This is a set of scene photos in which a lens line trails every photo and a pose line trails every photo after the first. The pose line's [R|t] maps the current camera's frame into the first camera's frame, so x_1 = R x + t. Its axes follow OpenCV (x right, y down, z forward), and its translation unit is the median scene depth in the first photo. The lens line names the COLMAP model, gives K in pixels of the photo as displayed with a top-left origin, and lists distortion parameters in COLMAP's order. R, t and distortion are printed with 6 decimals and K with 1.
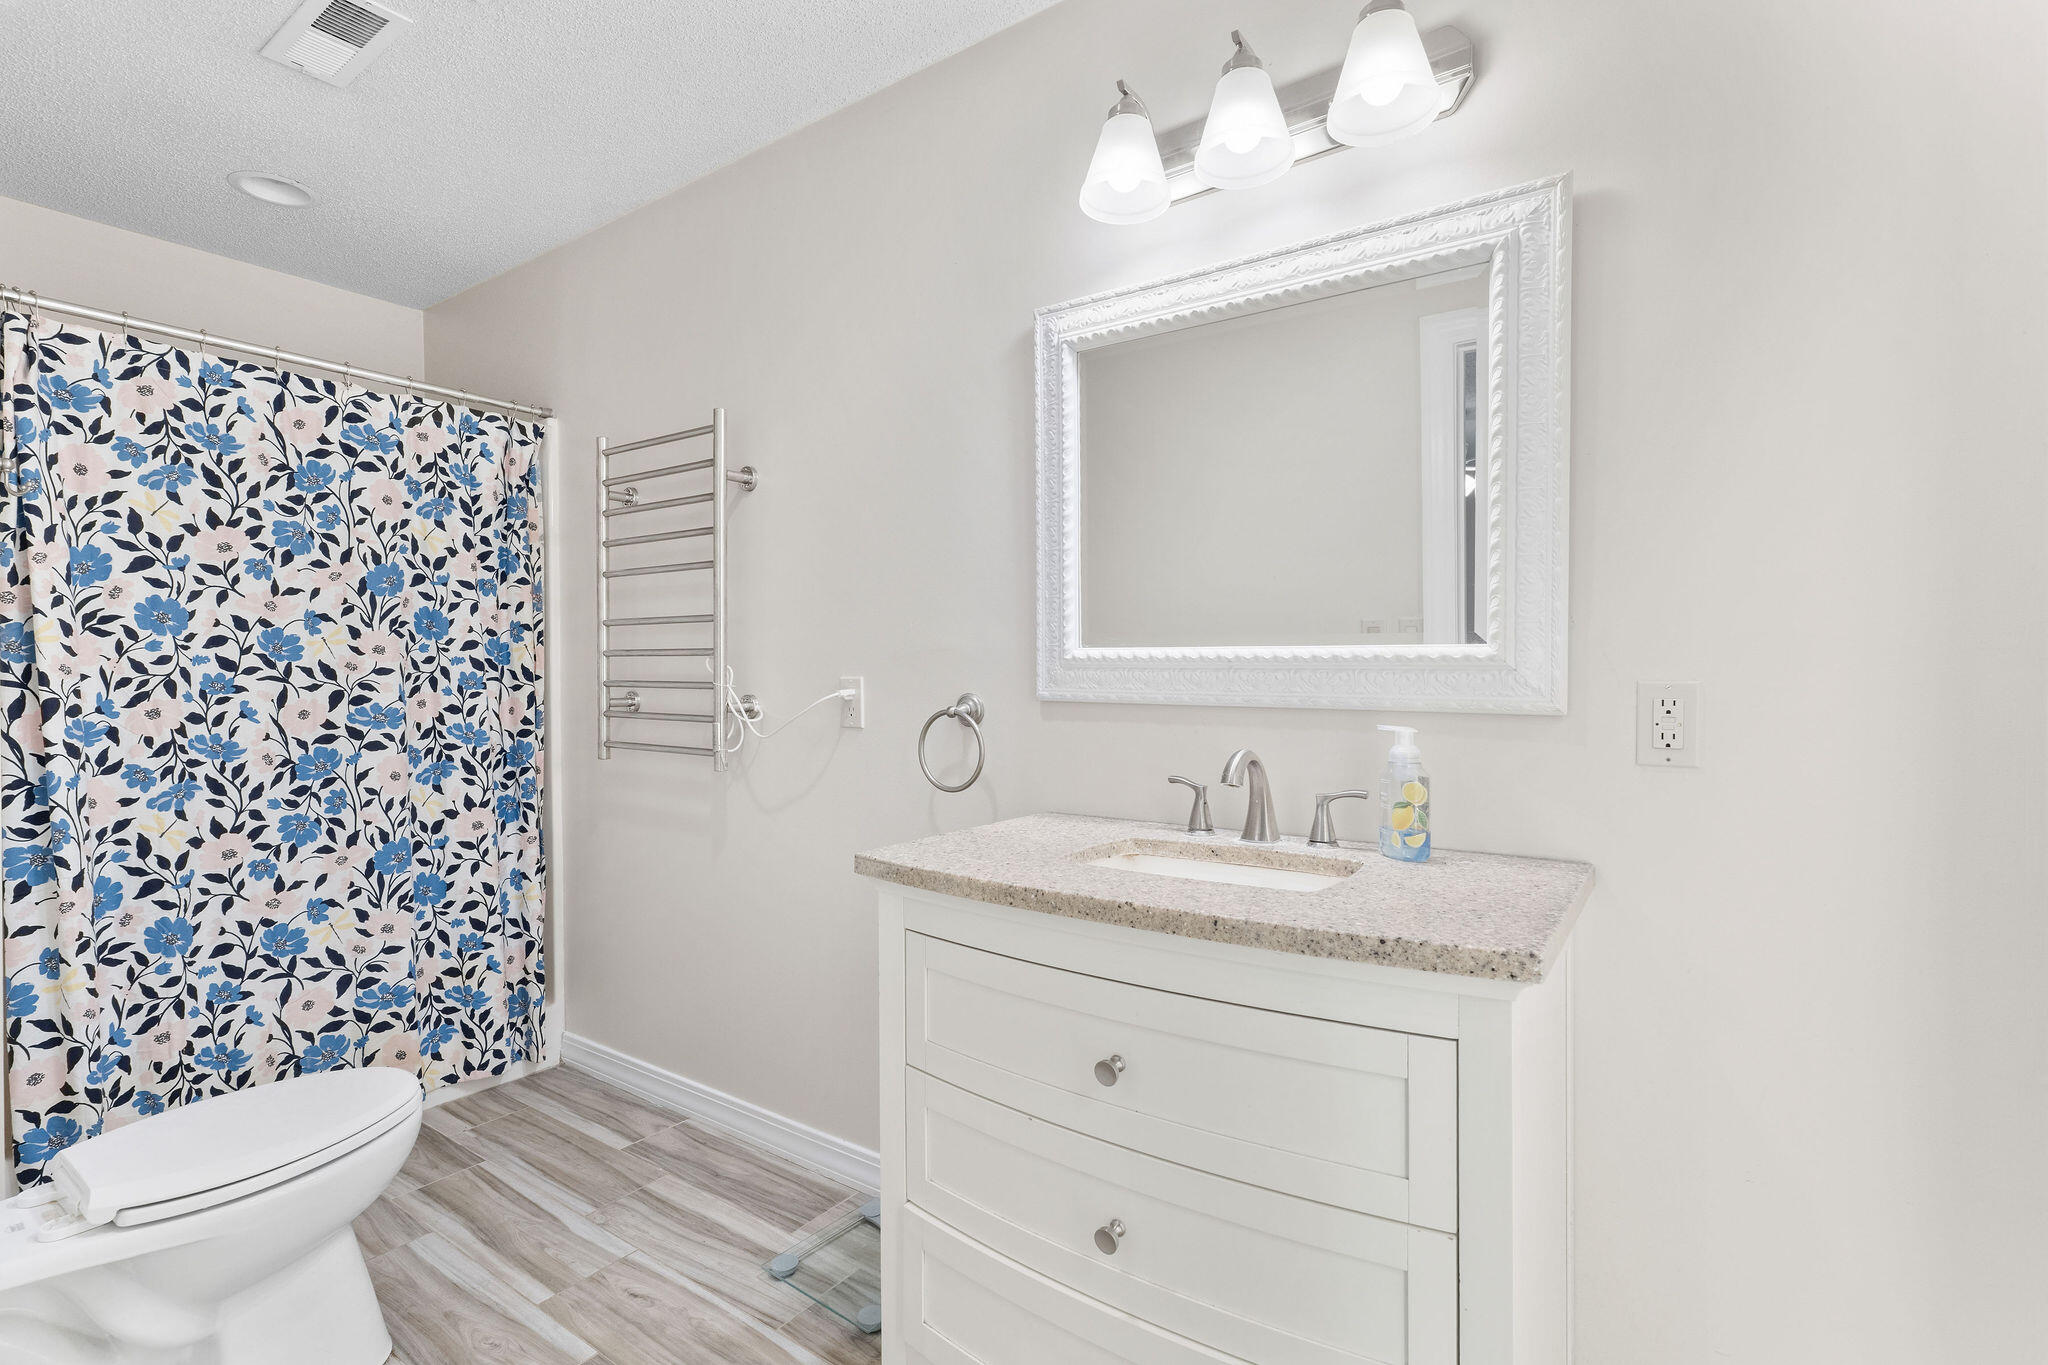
lens RADIAL K [[1006.8, 0, 1024.0], [0, 1006.8, 682.5], [0, 0, 1]] dist [0.001239, 0.000223]
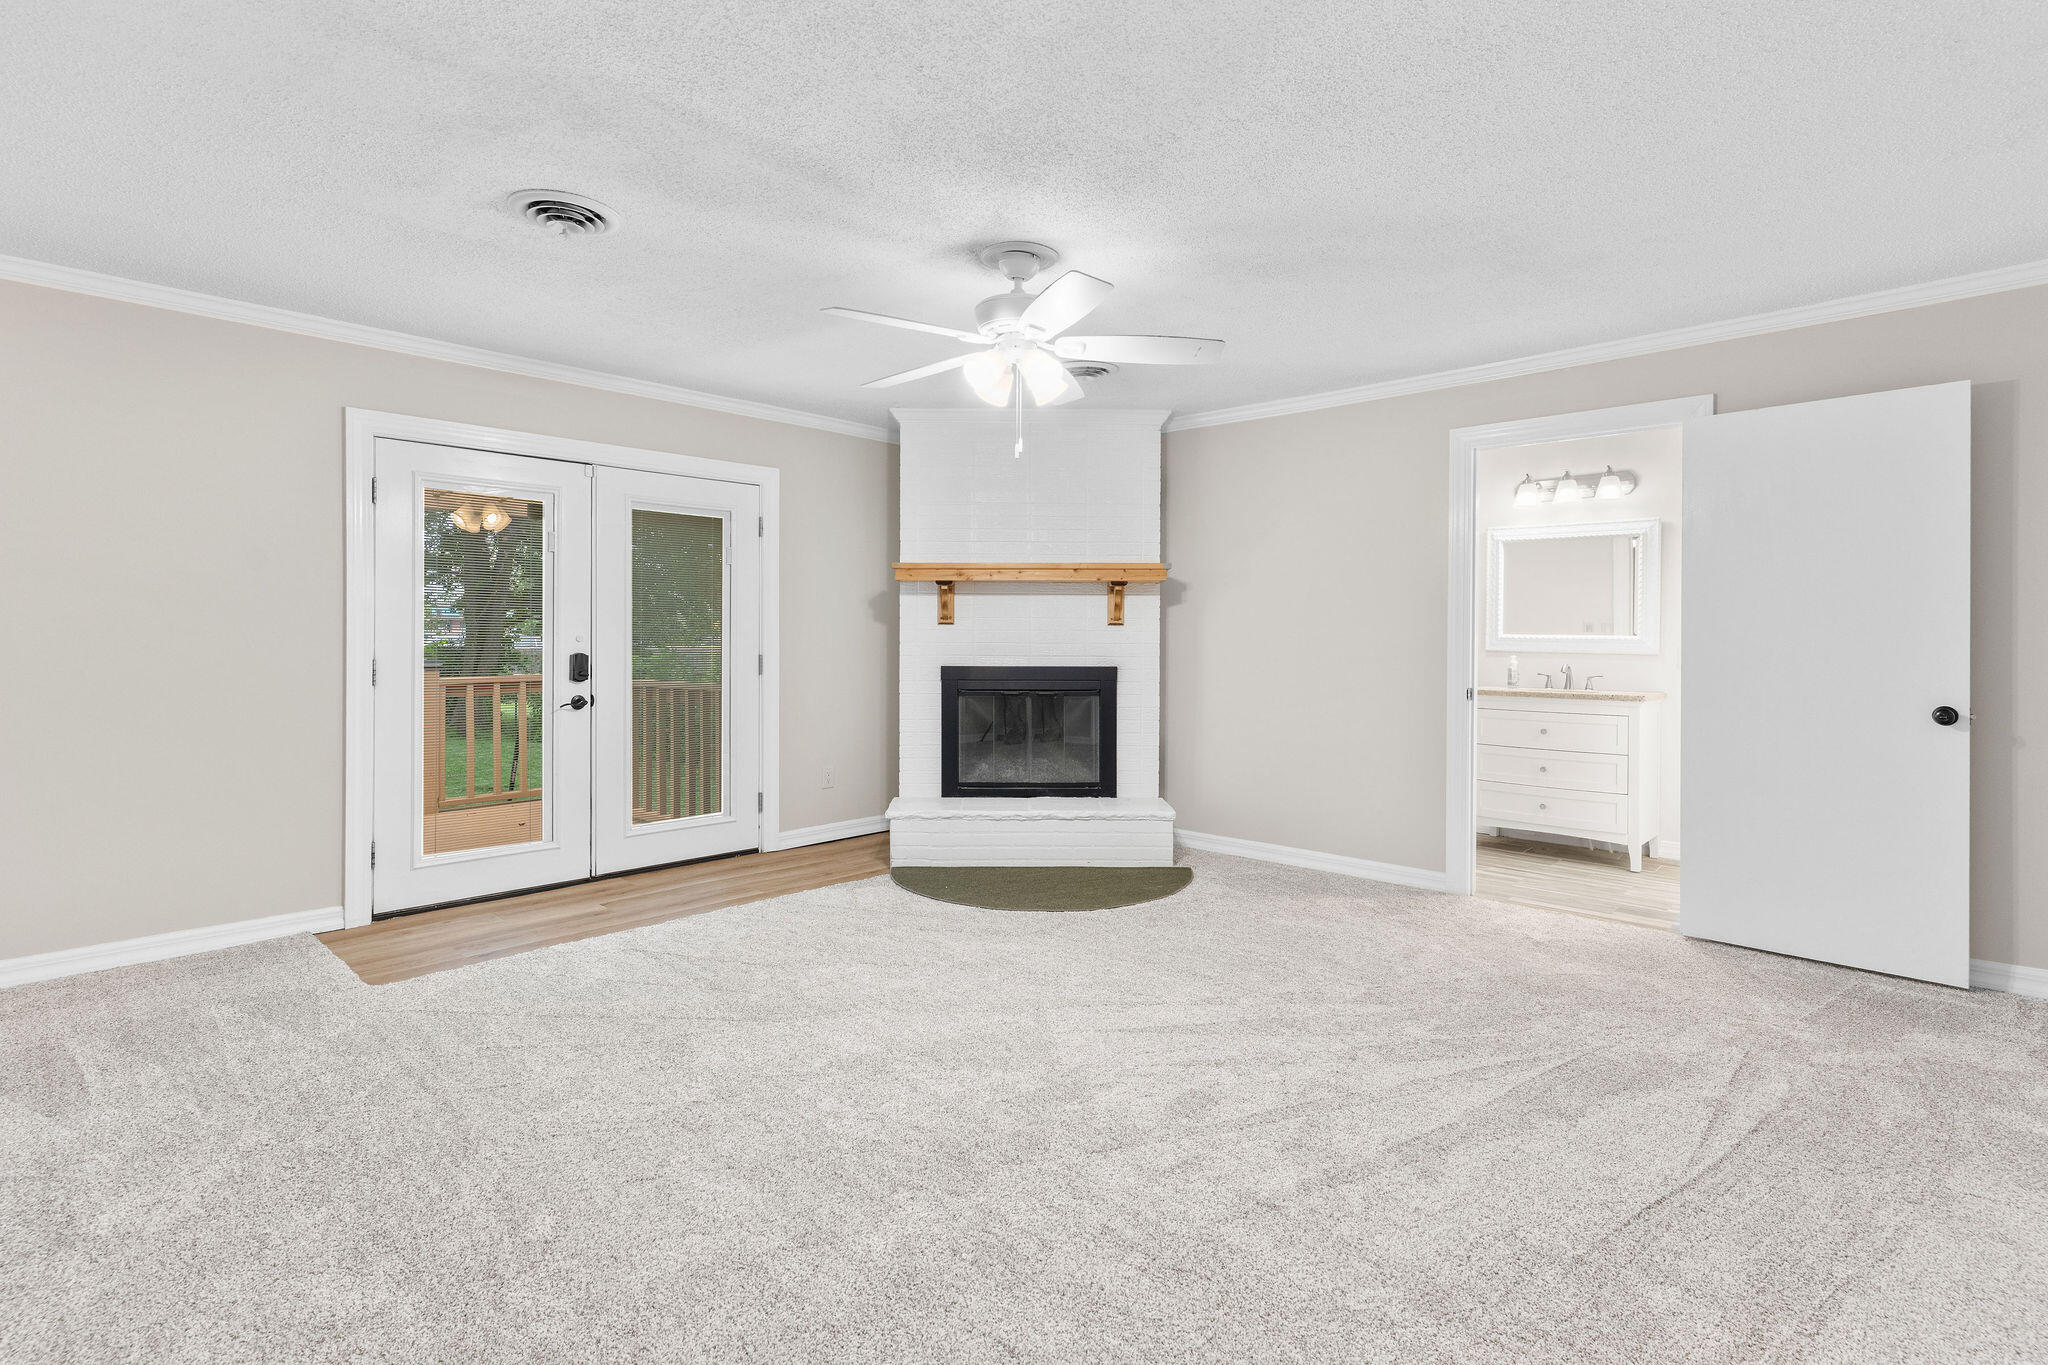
lens RADIAL K [[987.5, 0, 1027.5], [0, 987.5, 651.0], [0, 0, 1]] dist [-0.000096, 0.000020]
pose [[0.992610, 0.014611, -0.120466, -1.288436], [-0.015914, 0.999825, -0.009859, 0.089801], [0.120301, 0.011703, 0.992668, -2.785046]]
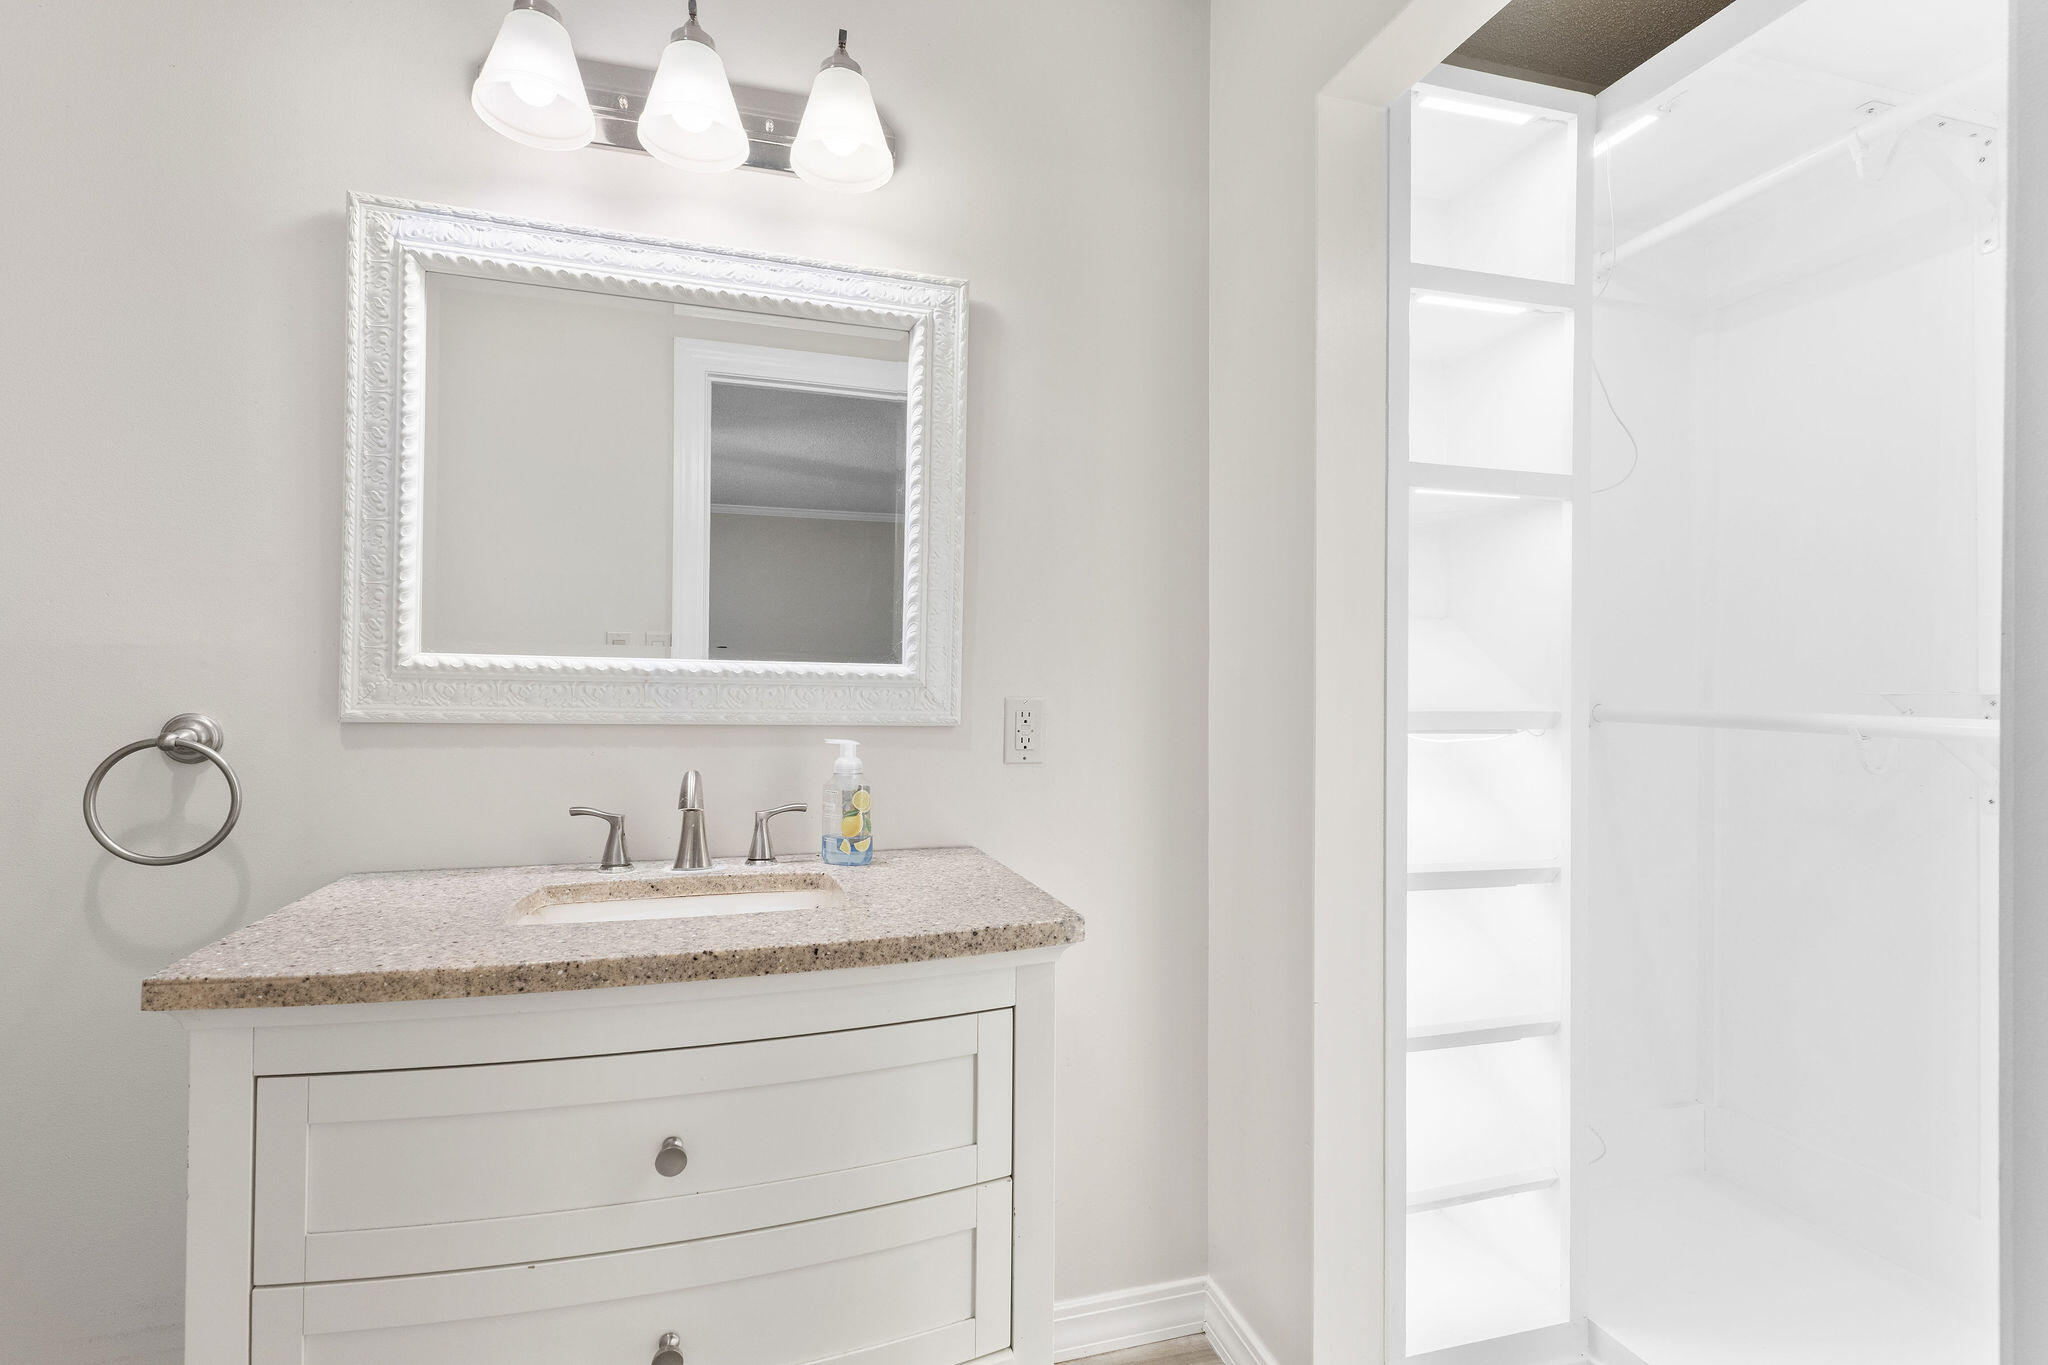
lens RADIAL K [[977.8, 0, 1024.0], [0, 977.8, 682.5], [0, 0, 1]] dist [0.001623, 0.000443]
pose [[0.592960, 0.016405, 0.805065, -0.328075], [-0.000838, 0.999804, -0.019756, 0.003453], [-0.805231, 0.011040, 0.592858, 0.222922]]
